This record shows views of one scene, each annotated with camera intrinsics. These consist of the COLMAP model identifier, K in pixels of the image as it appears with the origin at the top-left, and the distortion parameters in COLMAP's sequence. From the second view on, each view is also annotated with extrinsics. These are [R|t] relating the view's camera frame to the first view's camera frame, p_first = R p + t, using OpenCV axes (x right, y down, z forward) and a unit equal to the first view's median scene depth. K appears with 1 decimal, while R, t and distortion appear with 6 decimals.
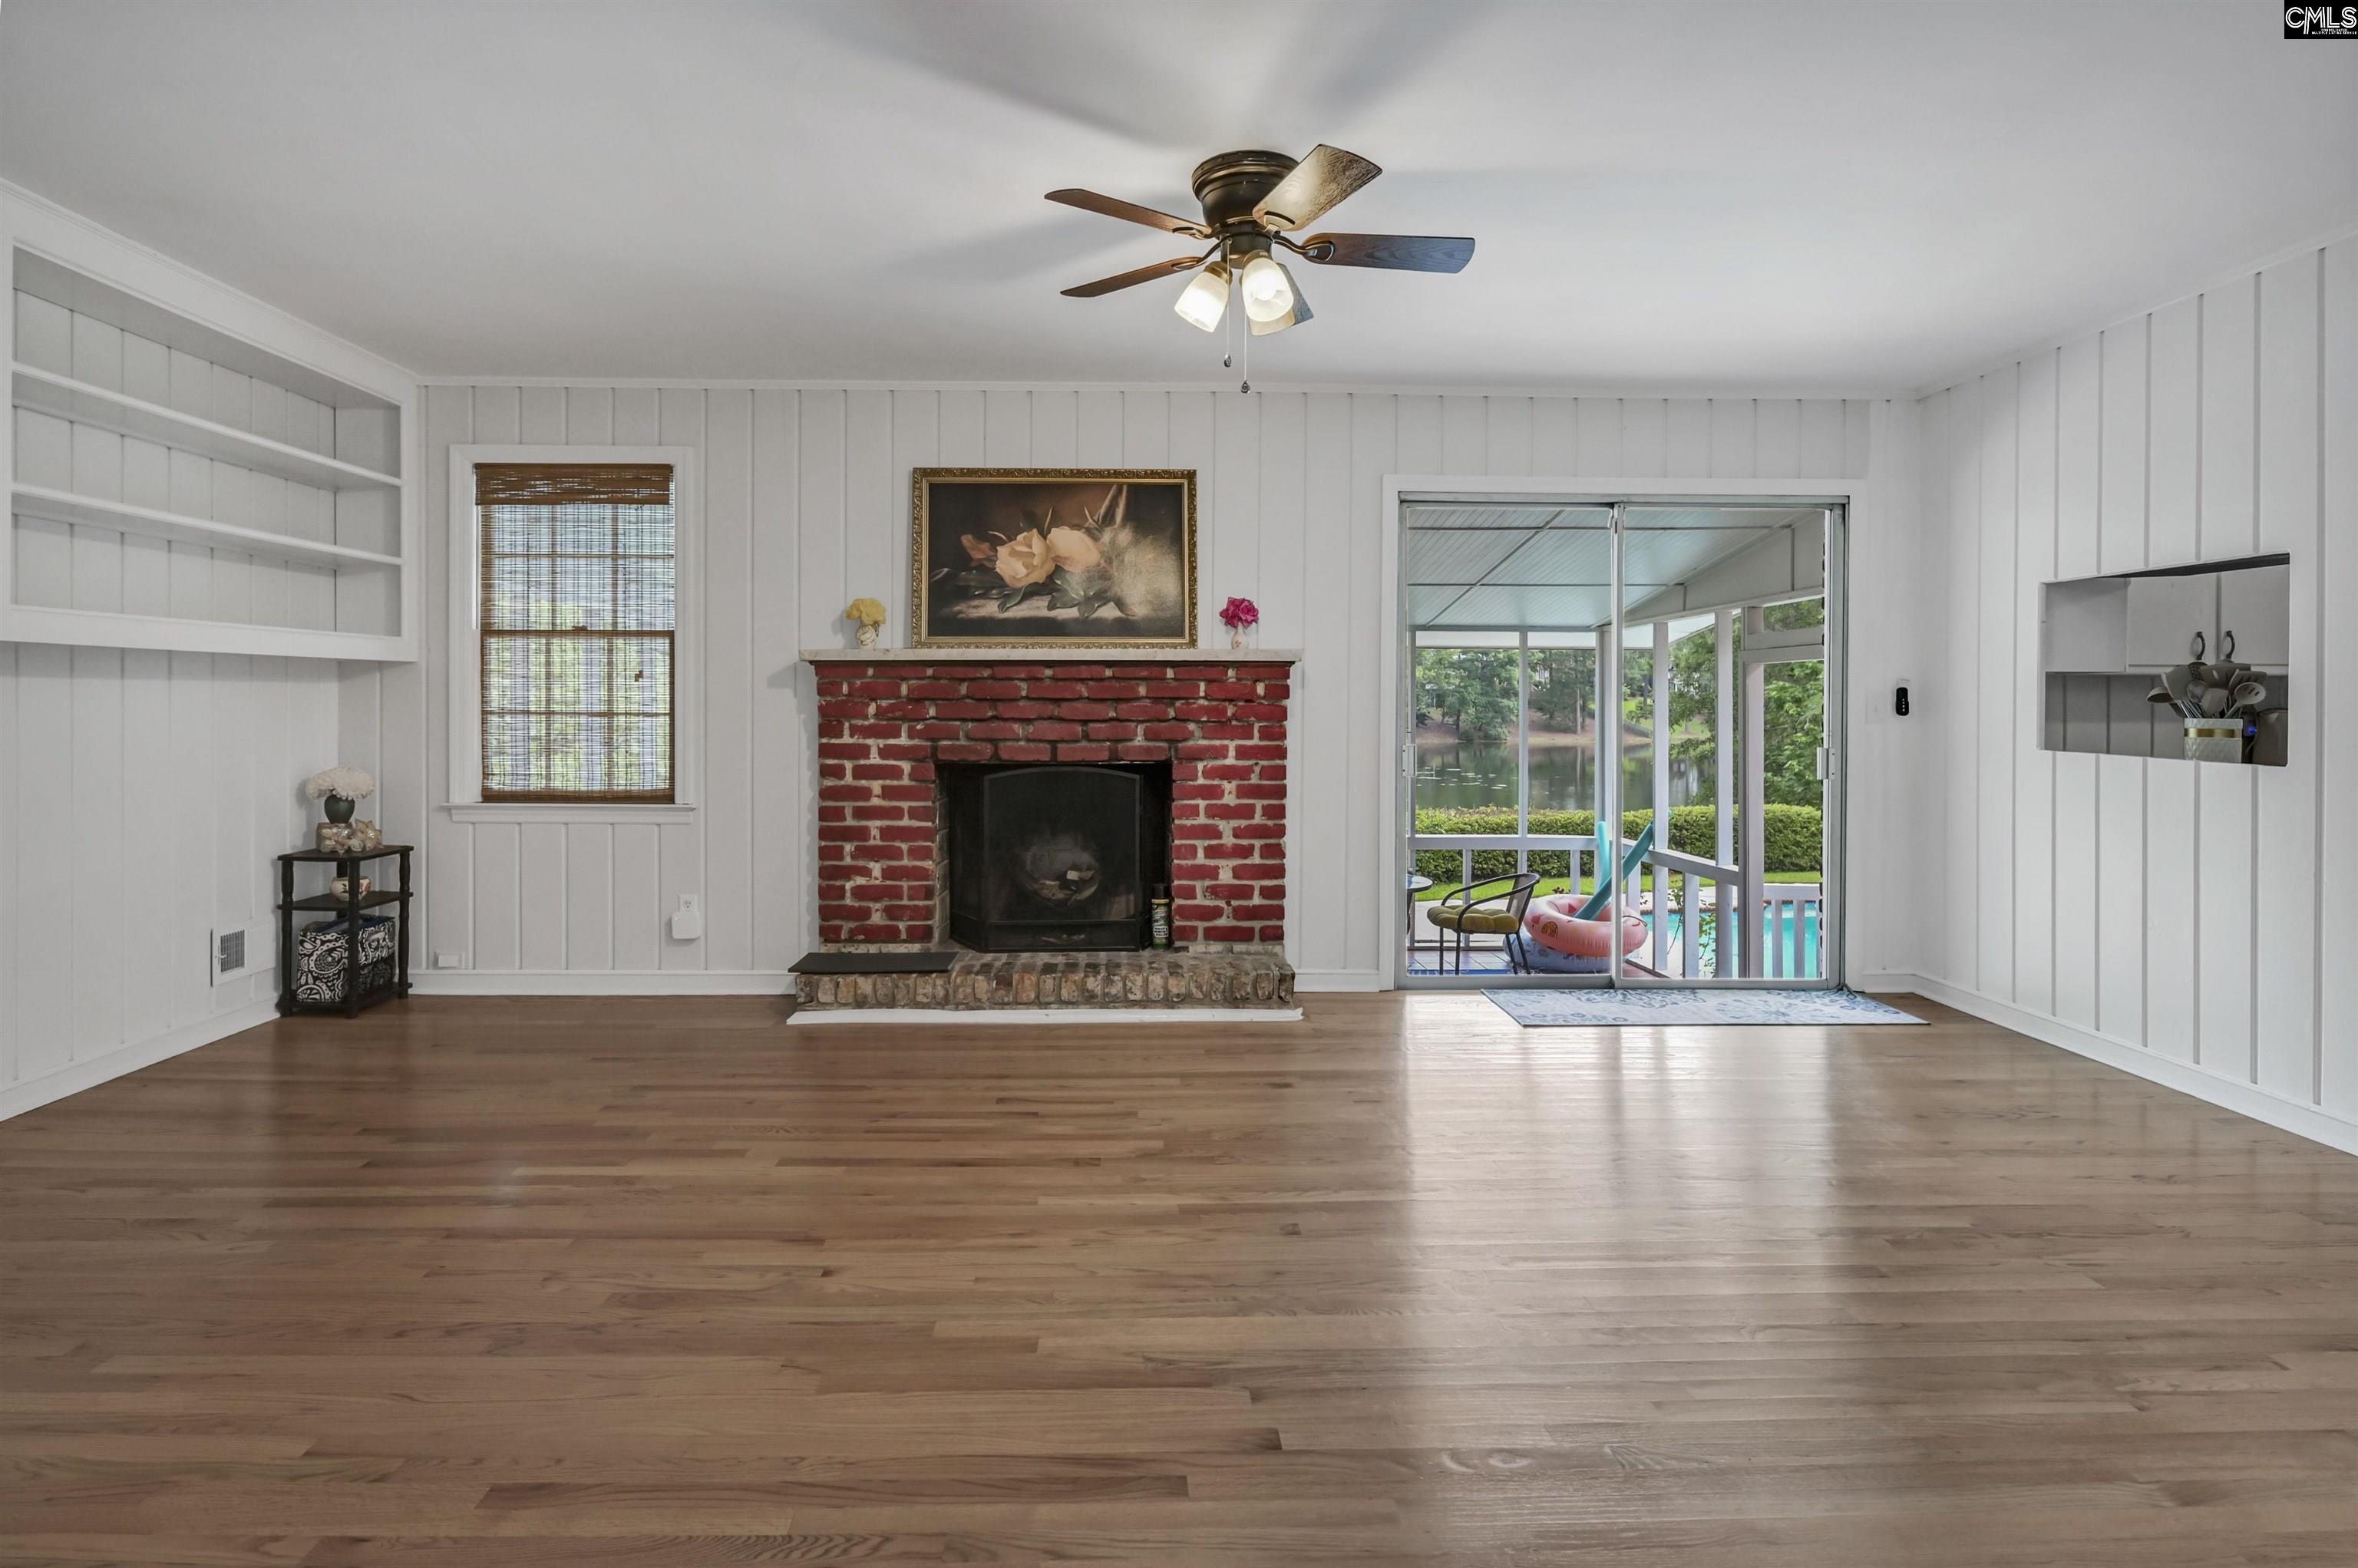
lens RADIAL K [[1296.0, 0, 1221.8], [0, 1296.0, 705.6], [0, 0, 1]] dist [-0.001889, 0.000176]
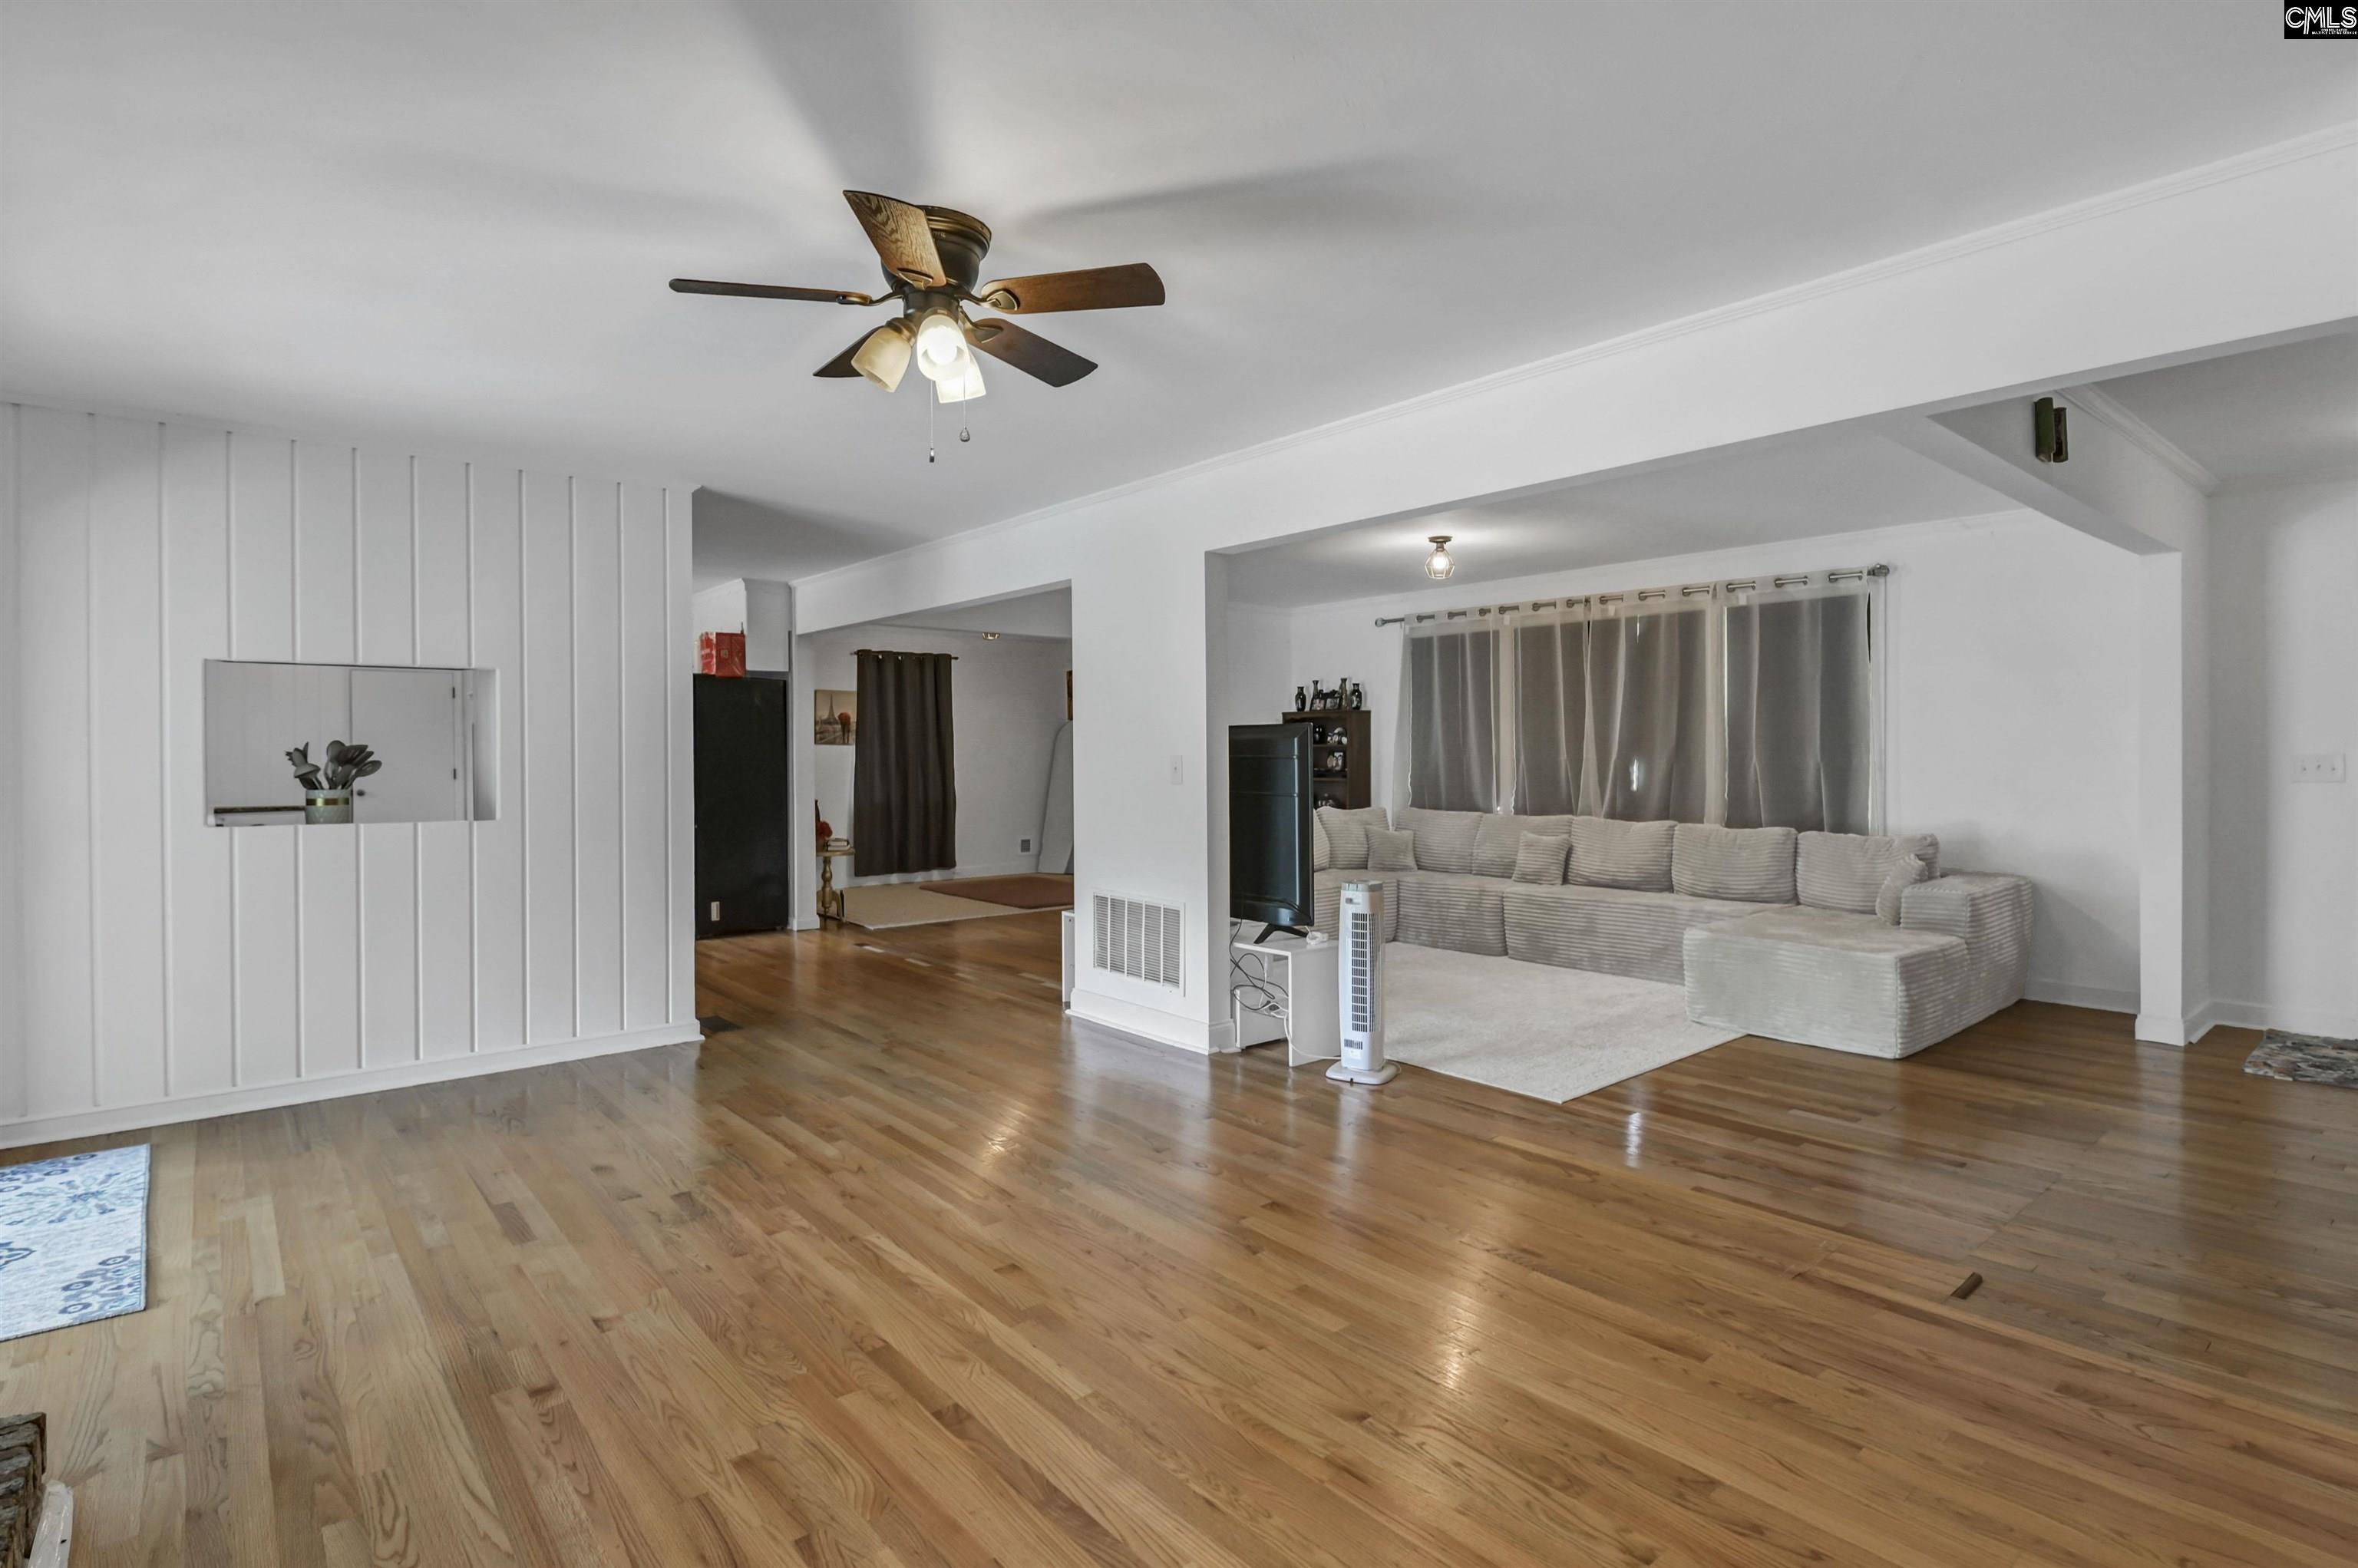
lens RADIAL K [[1159.7, 0, 1172.7], [0, 1159.7, 772.2], [0, 0, 1]] dist [0.001158, 0.000023]
pose [[-0.610841, -0.013334, 0.791641, -0.471485], [0.004039, 0.999793, 0.019957, -0.020381], [-0.791743, 0.015388, -0.610661, 0.868062]]
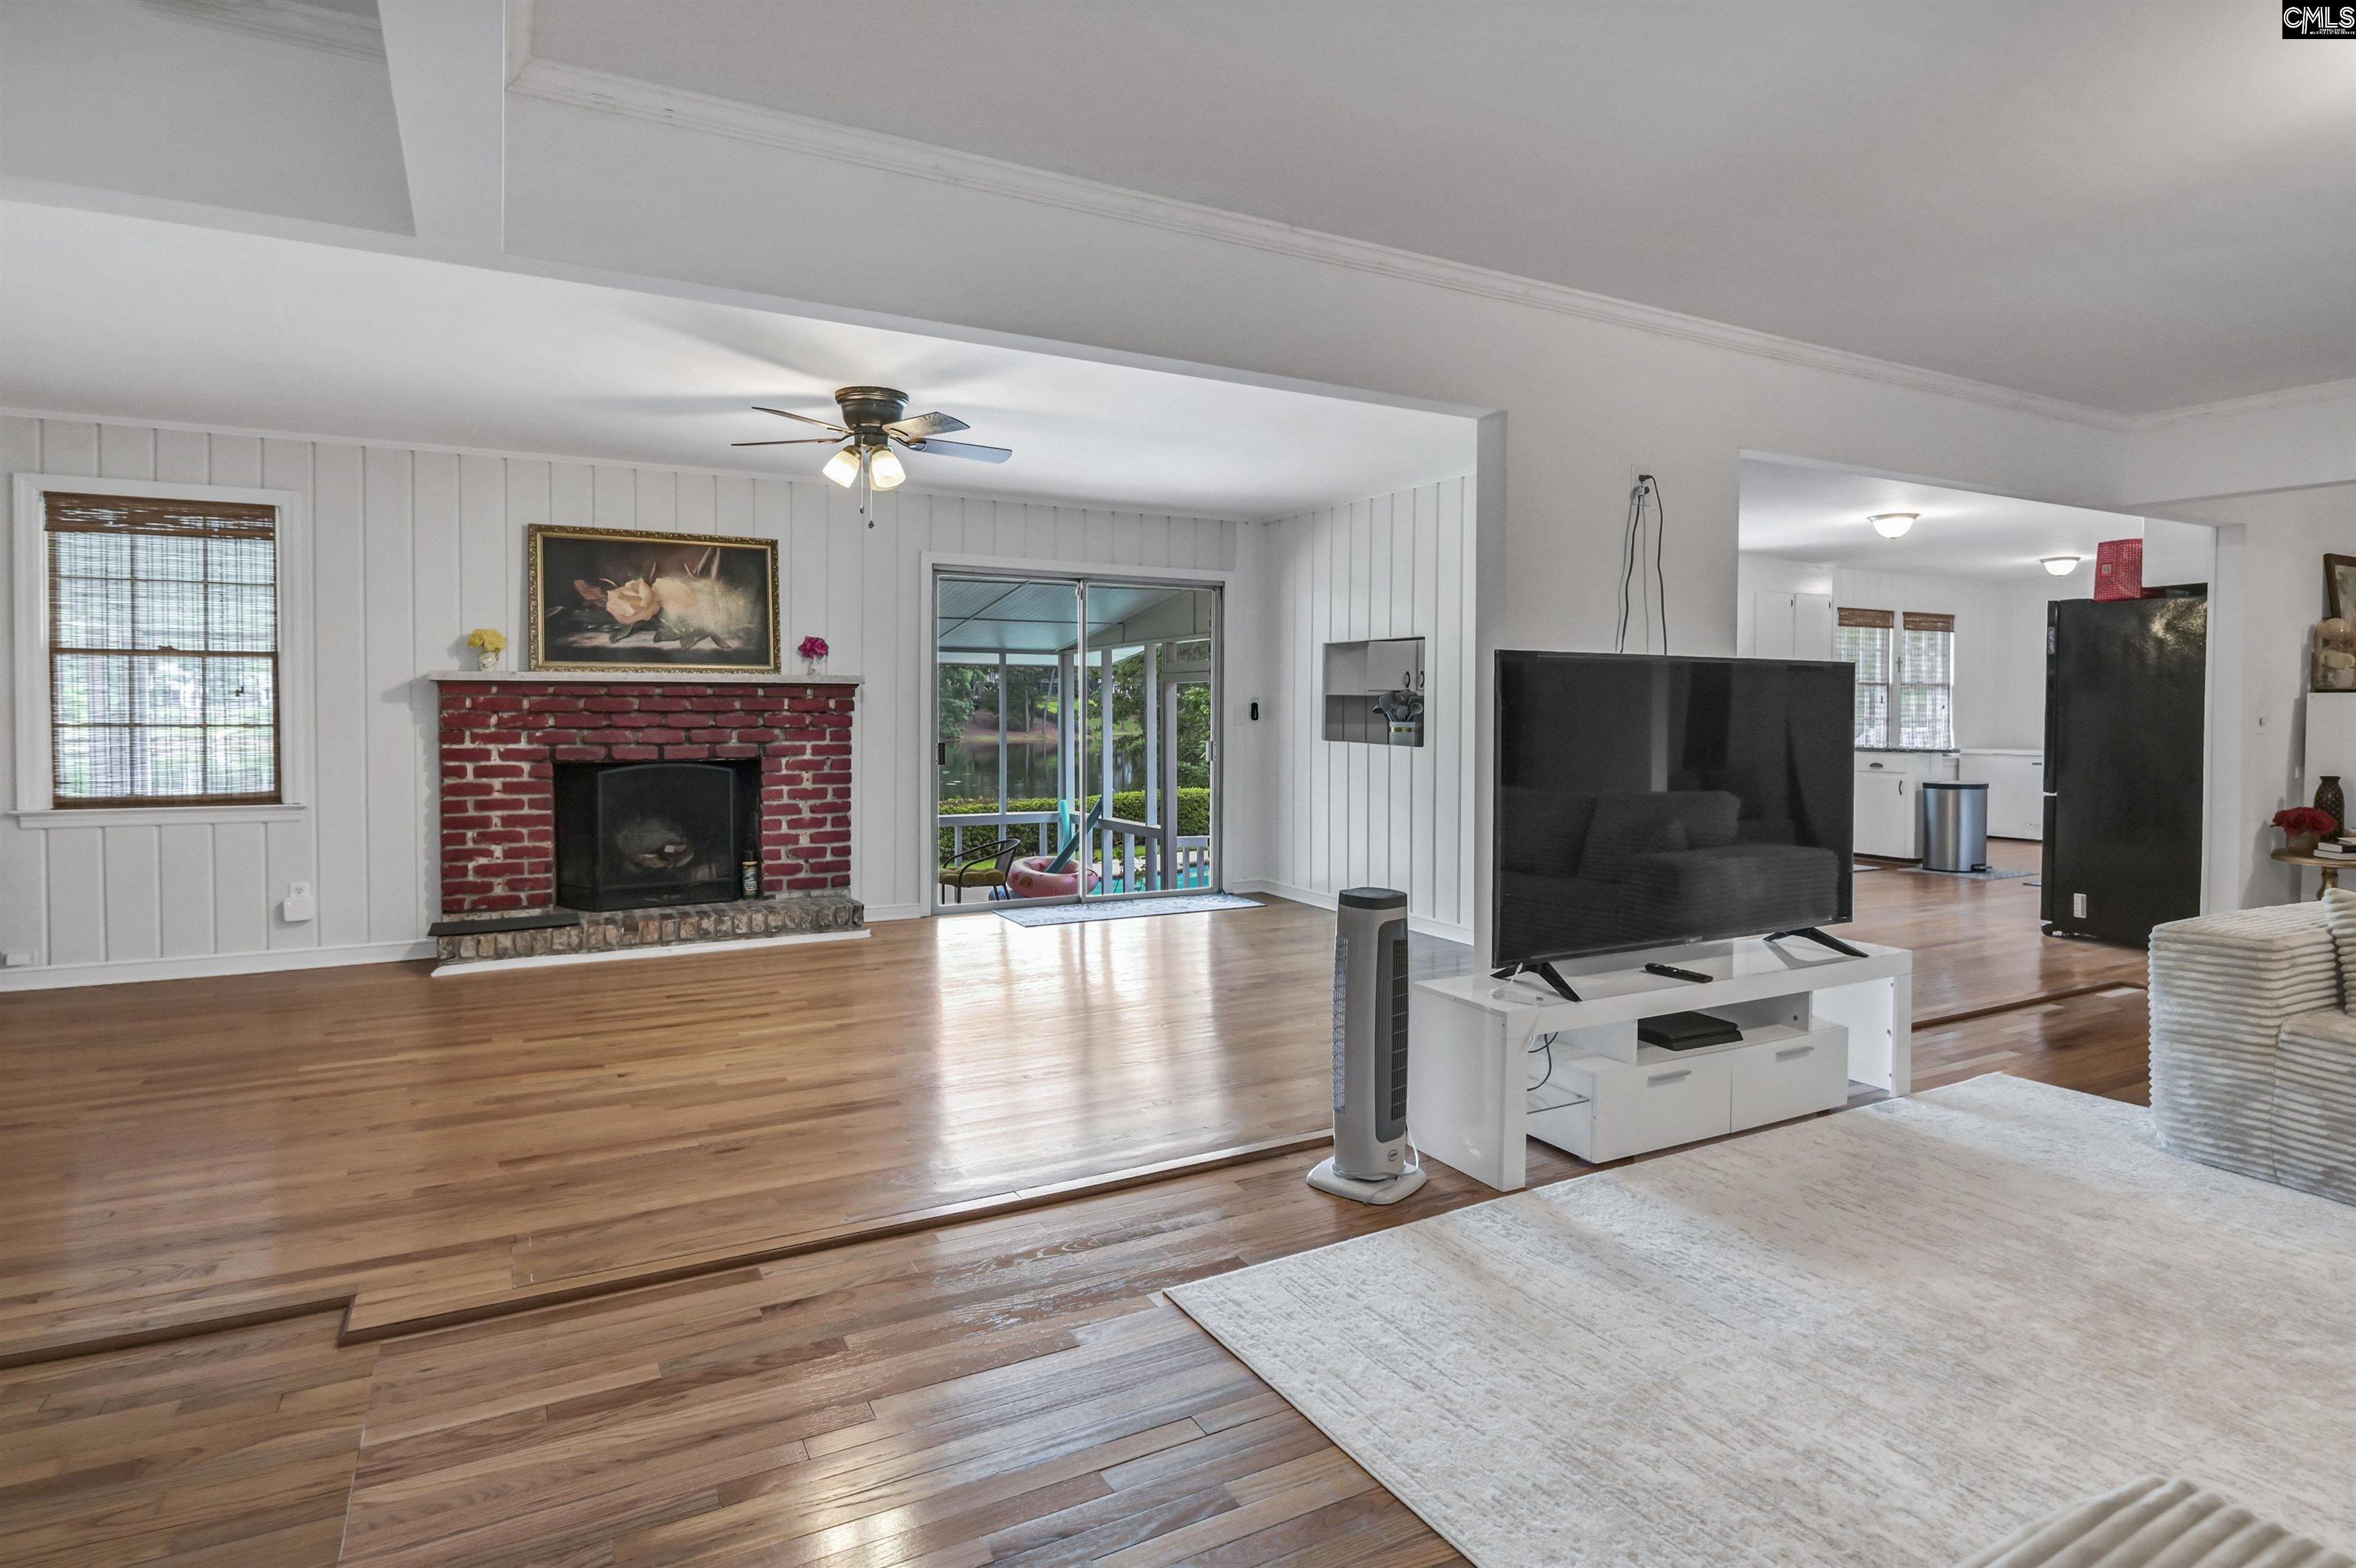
lens RADIAL K [[1273.3, 0, 1336.0], [0, 1273.3, 723.4], [0, 0, 1]] dist [0.002323, 0.000572]
pose [[0.872154, -0.007154, 0.489180, -0.163291], [-0.000266, 0.999886, 0.015097, -0.012471], [-0.489232, -0.013297, 0.872052, -0.436575]]
